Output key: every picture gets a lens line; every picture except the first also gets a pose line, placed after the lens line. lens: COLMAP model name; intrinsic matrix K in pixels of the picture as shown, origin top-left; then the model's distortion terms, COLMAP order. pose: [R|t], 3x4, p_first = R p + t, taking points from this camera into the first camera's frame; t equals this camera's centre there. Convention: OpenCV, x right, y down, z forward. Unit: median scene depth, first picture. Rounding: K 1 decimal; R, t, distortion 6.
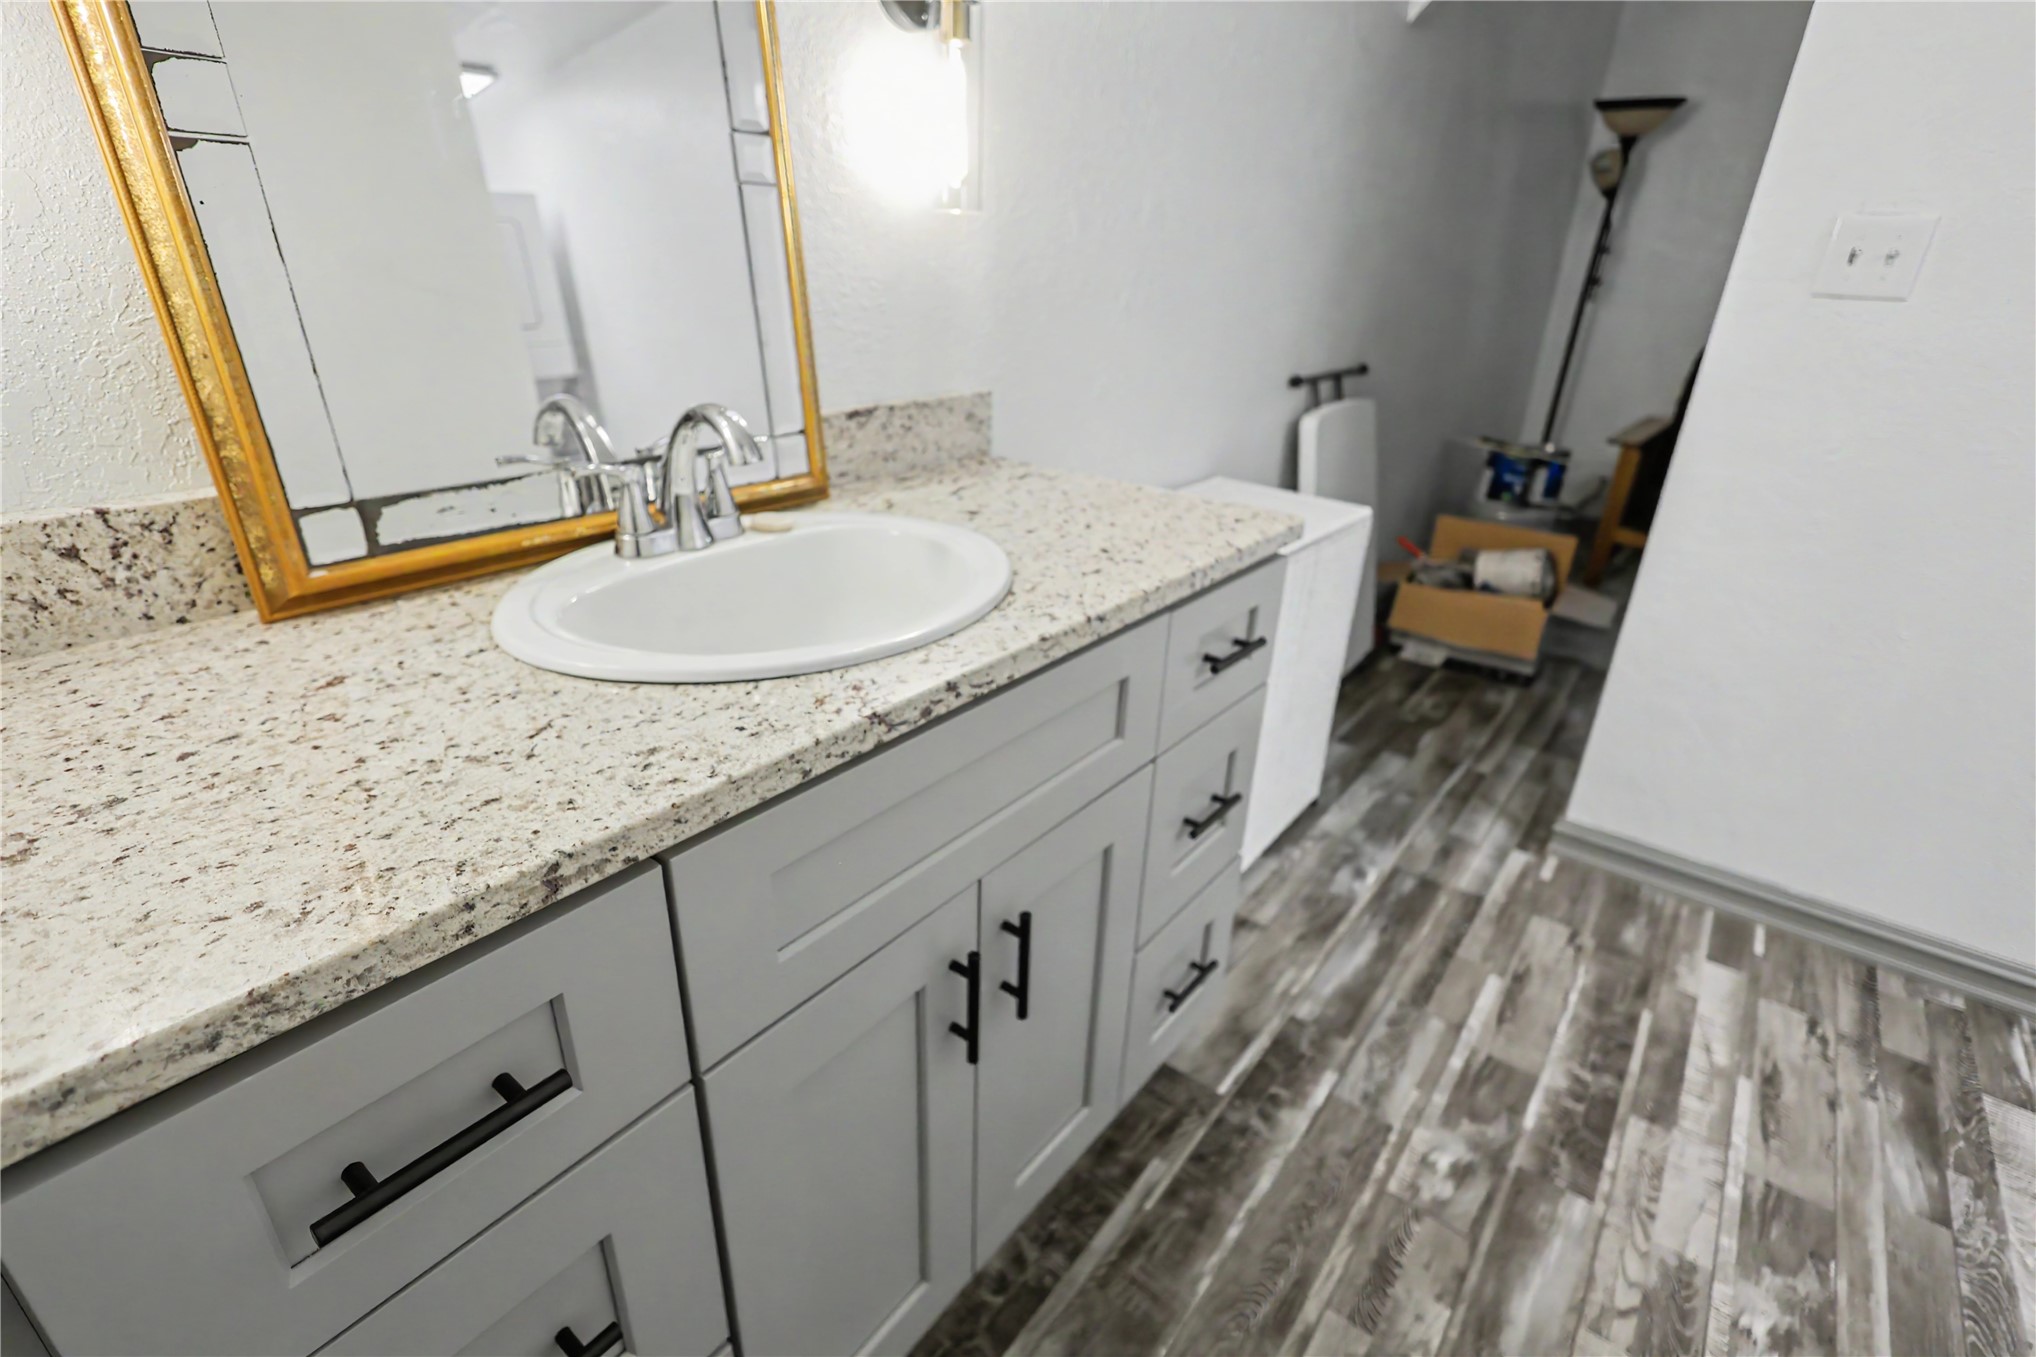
lens RADIAL K [[945.9, 0, 1027.6], [0, 945.9, 686.4], [0, 0, 1]] dist [-0.000251, 0.001698]
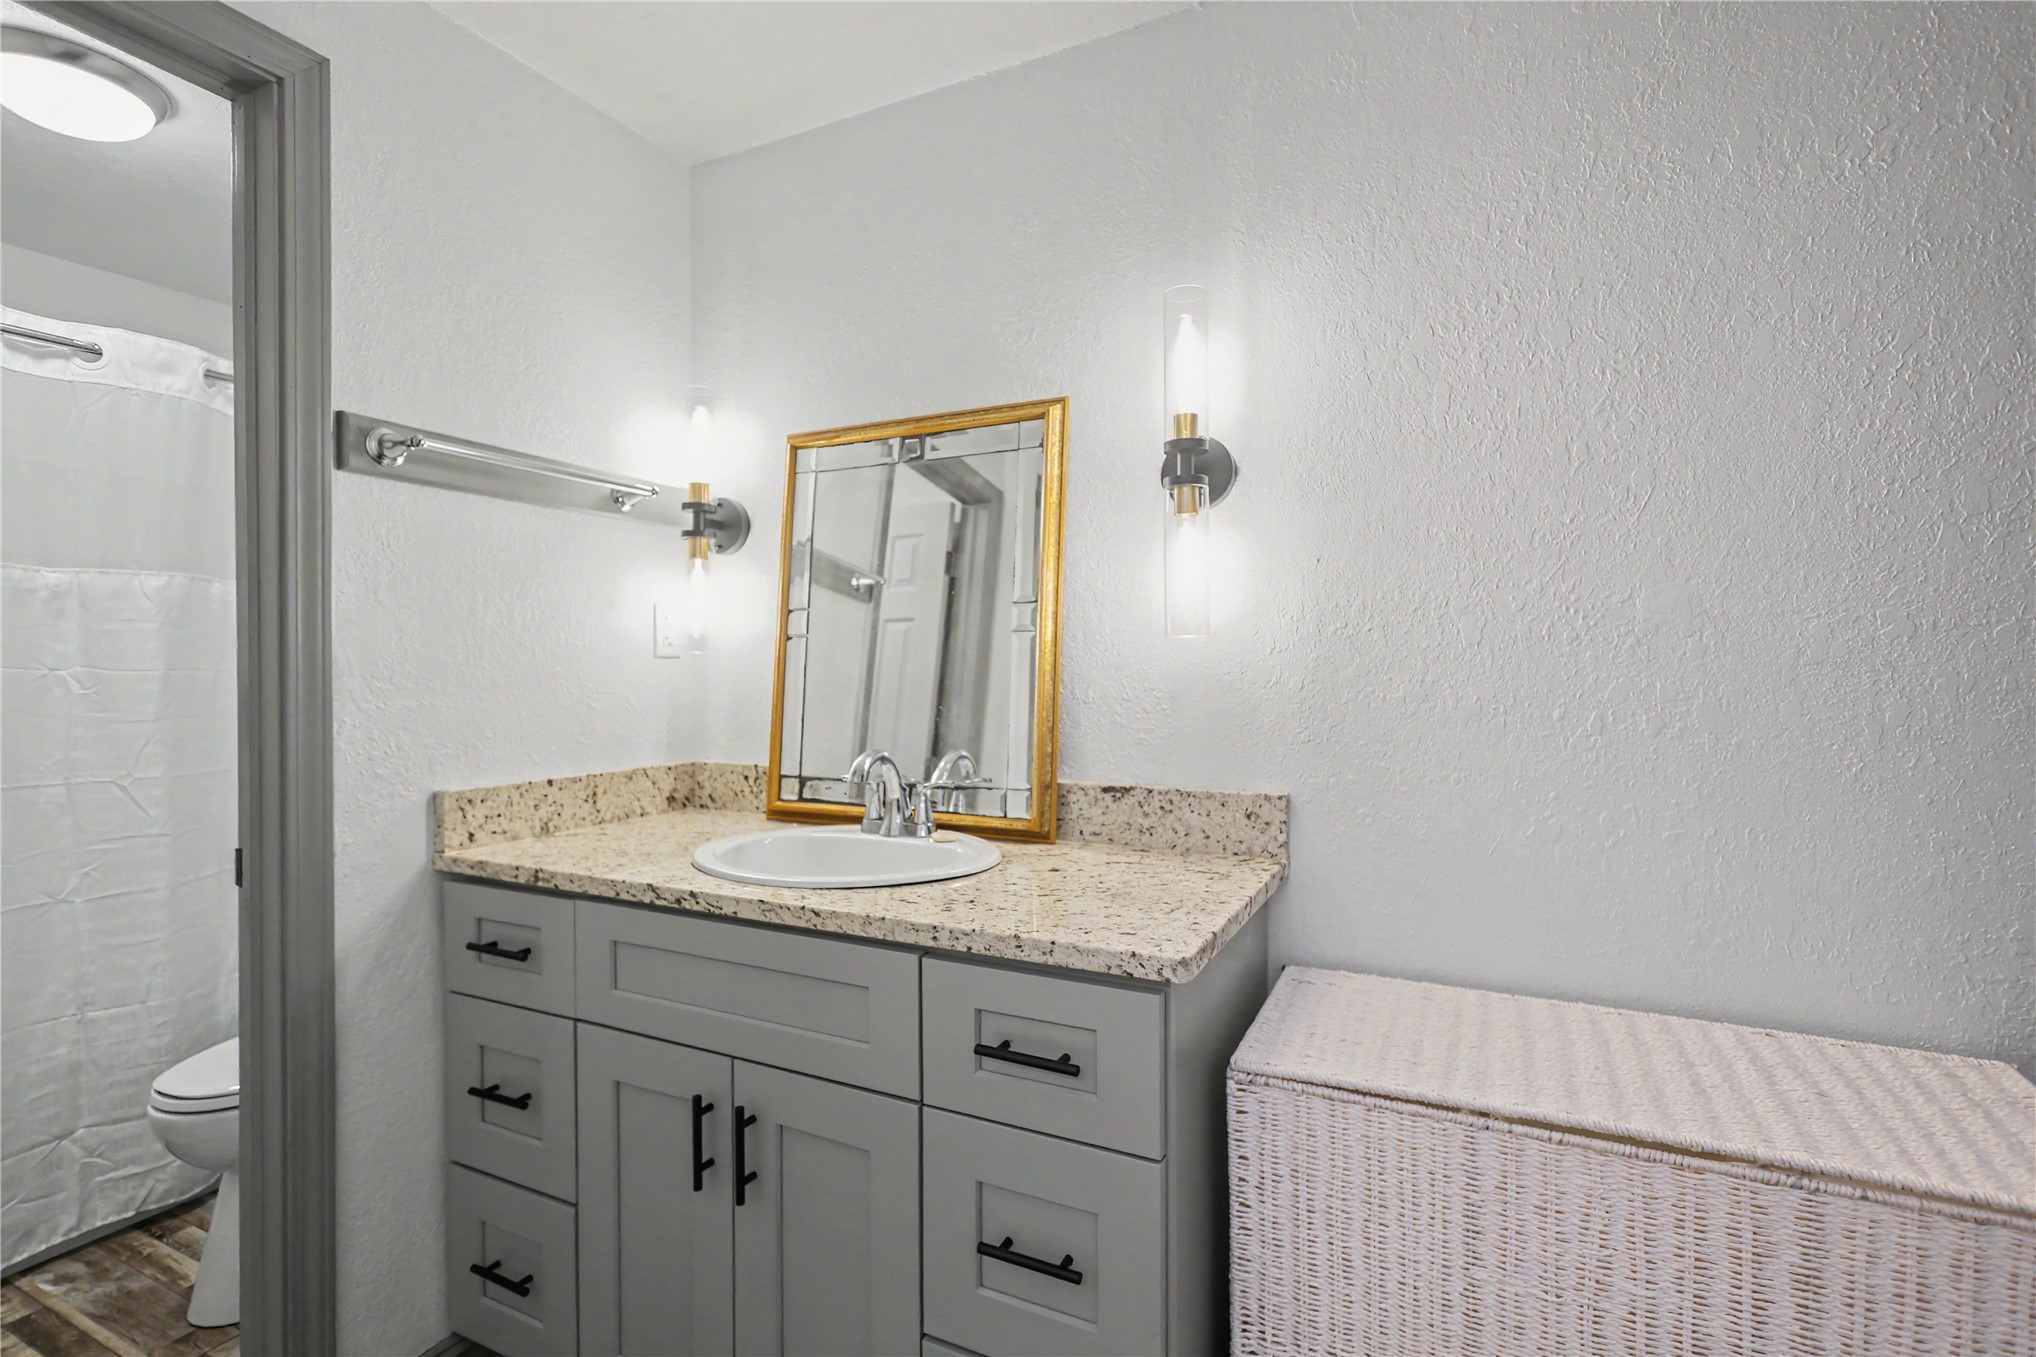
lens RADIAL K [[945.9, 0, 1019.6], [0, 945.9, 678.1], [0, 0, 1]] dist [-0.000251, 0.001698]
pose [[0.202072, -0.020762, -0.979151, 1.449668], [-0.404125, 0.908923, -0.102674, -0.352834], [0.892104, 0.416447, 0.175277, 0.889450]]
